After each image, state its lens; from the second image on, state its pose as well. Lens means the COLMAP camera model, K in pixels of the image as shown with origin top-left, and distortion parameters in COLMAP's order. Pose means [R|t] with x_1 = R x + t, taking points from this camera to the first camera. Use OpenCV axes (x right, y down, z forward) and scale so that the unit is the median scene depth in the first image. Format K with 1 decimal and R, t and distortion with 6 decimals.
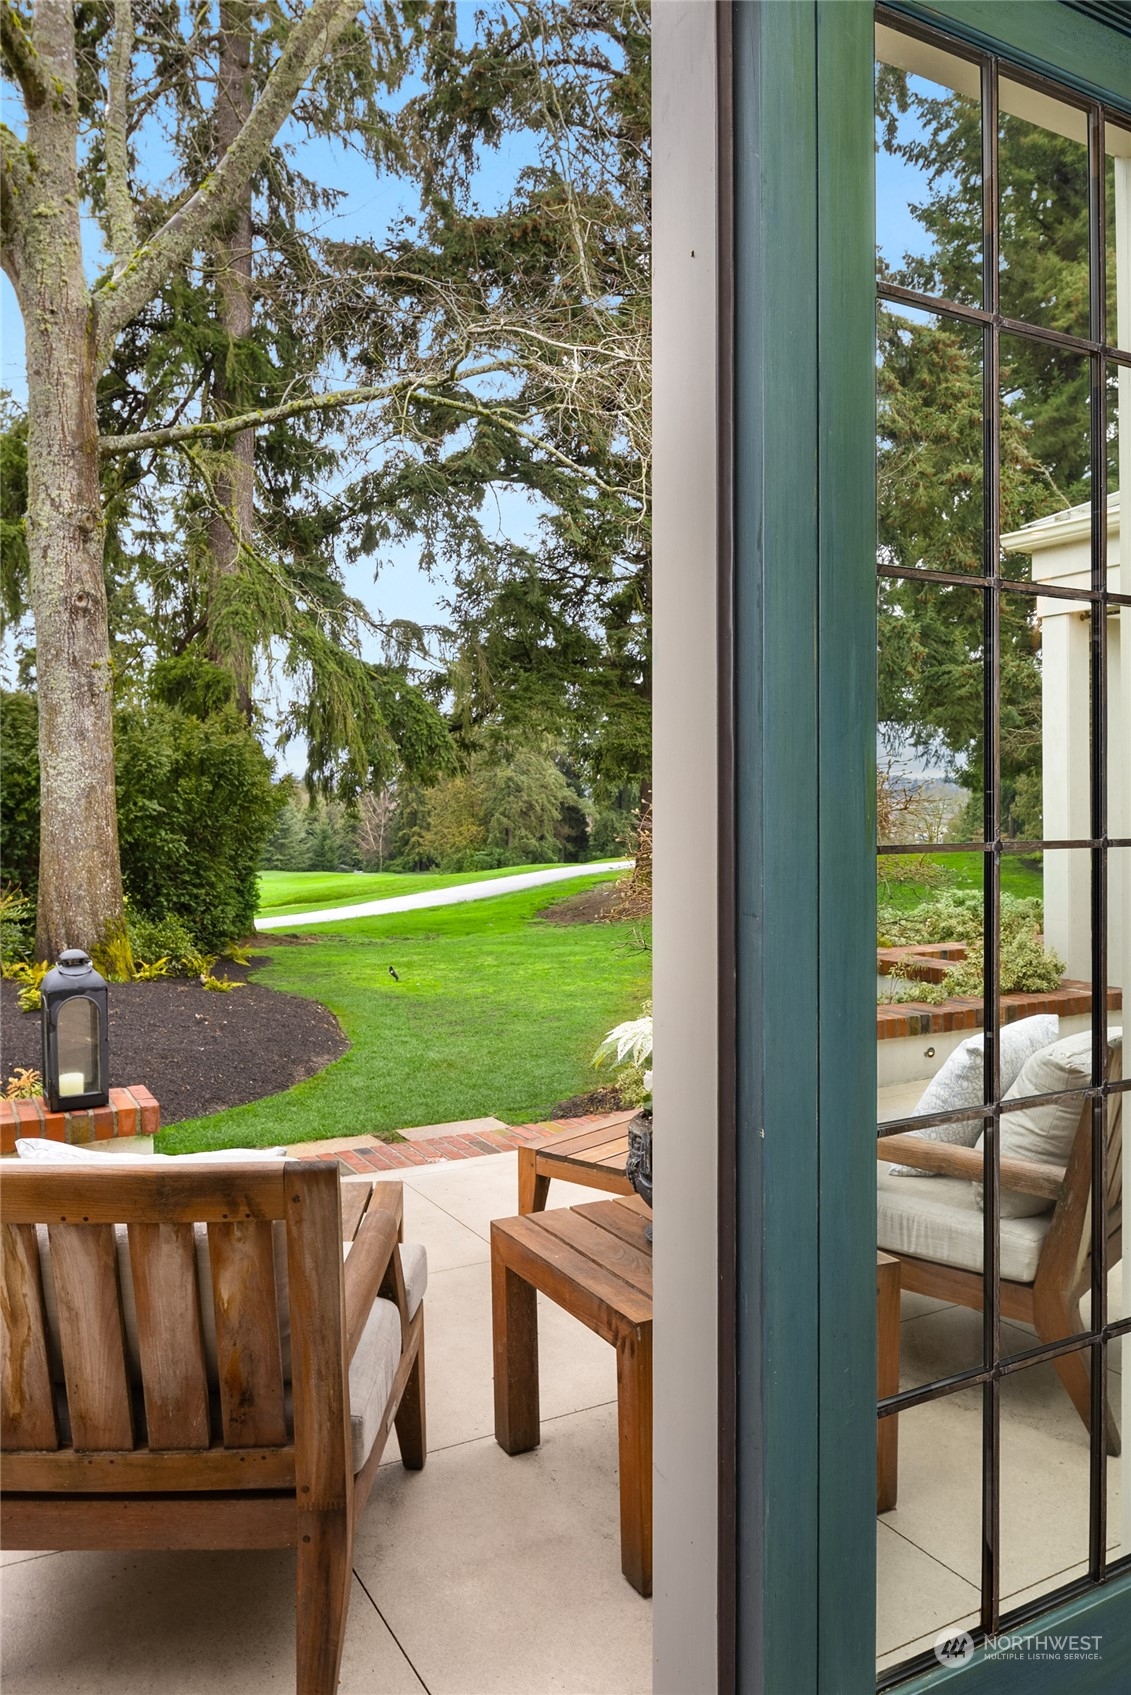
lens RADIAL K [[1182.3, 0, 560.0], [0, 1182.3, 835.7], [0, 0, 1]] dist [0.000456, -0.007119]
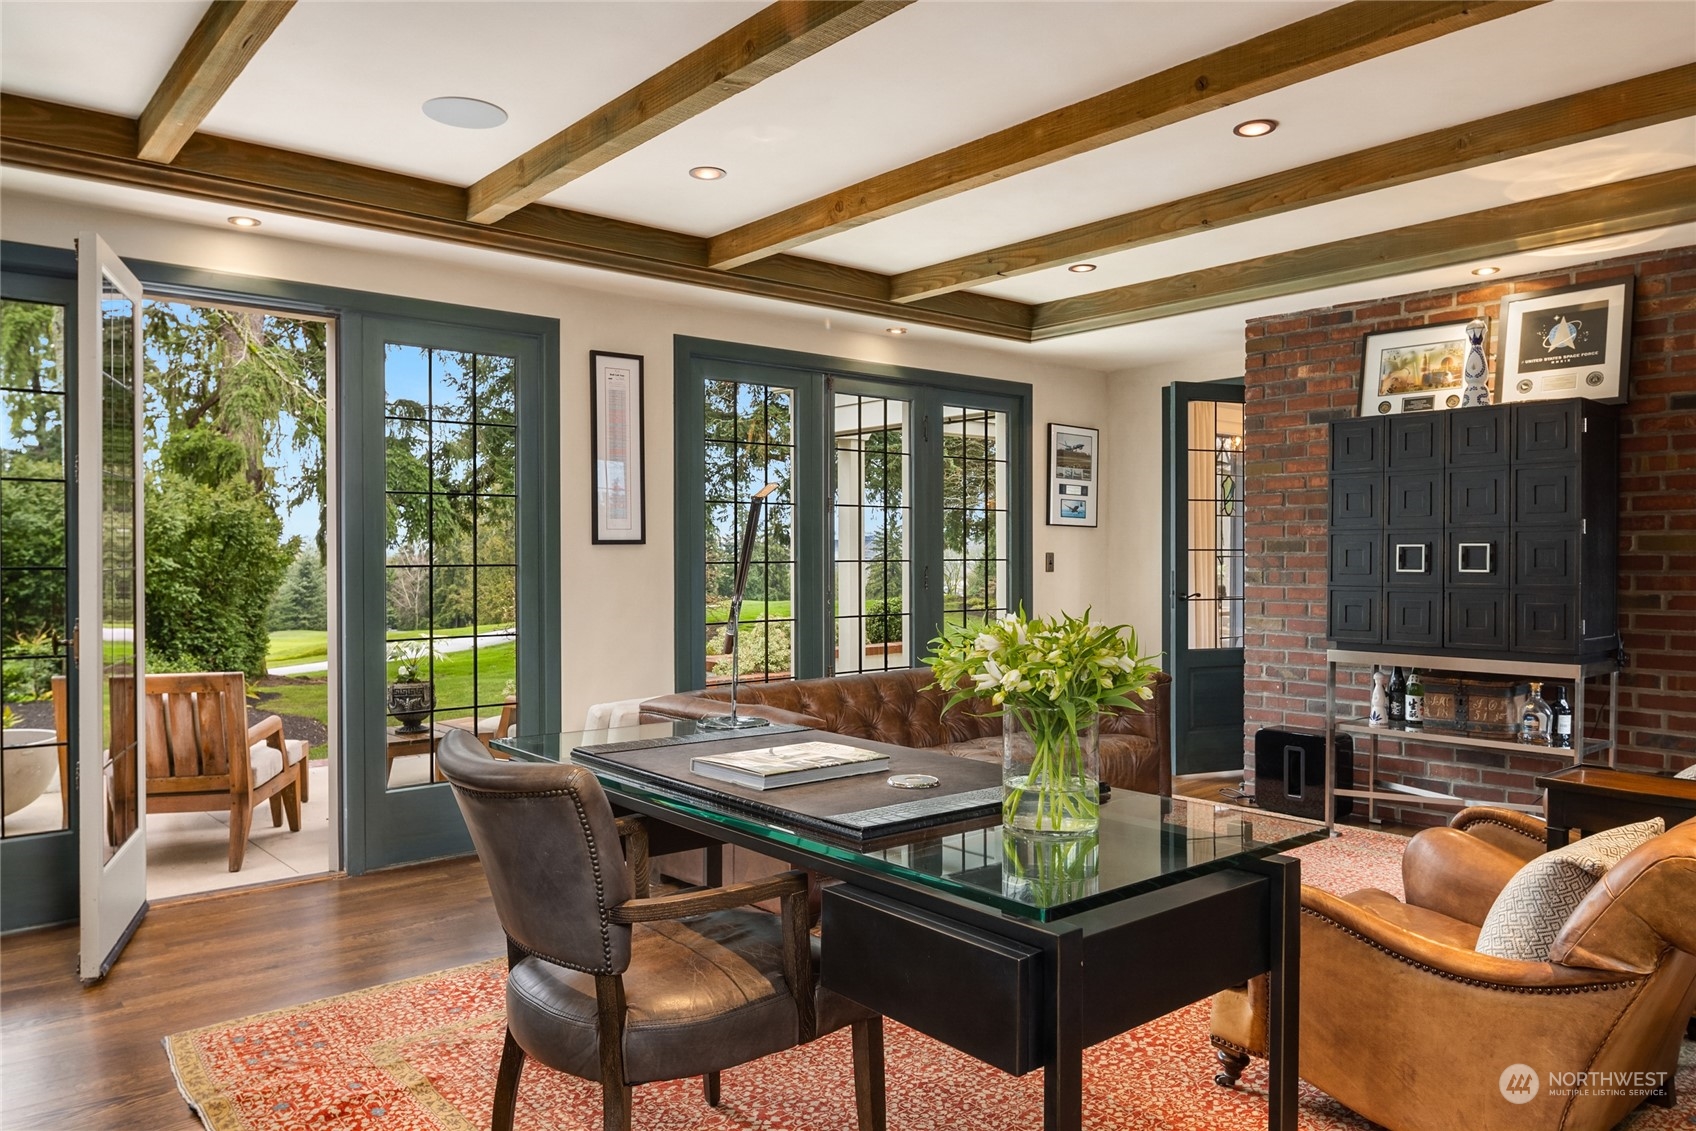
lens RADIAL K [[1183.0, 0, 858.7], [0, 1183.0, 579.2], [0, 0, 1]] dist [0.000456, -0.007119]
pose [[0.980142, -0.007816, 0.198144, 0.091397], [0.009996, 0.999900, -0.010005, 0.009641], [-0.198046, 0.011787, 0.980122, -0.275283]]
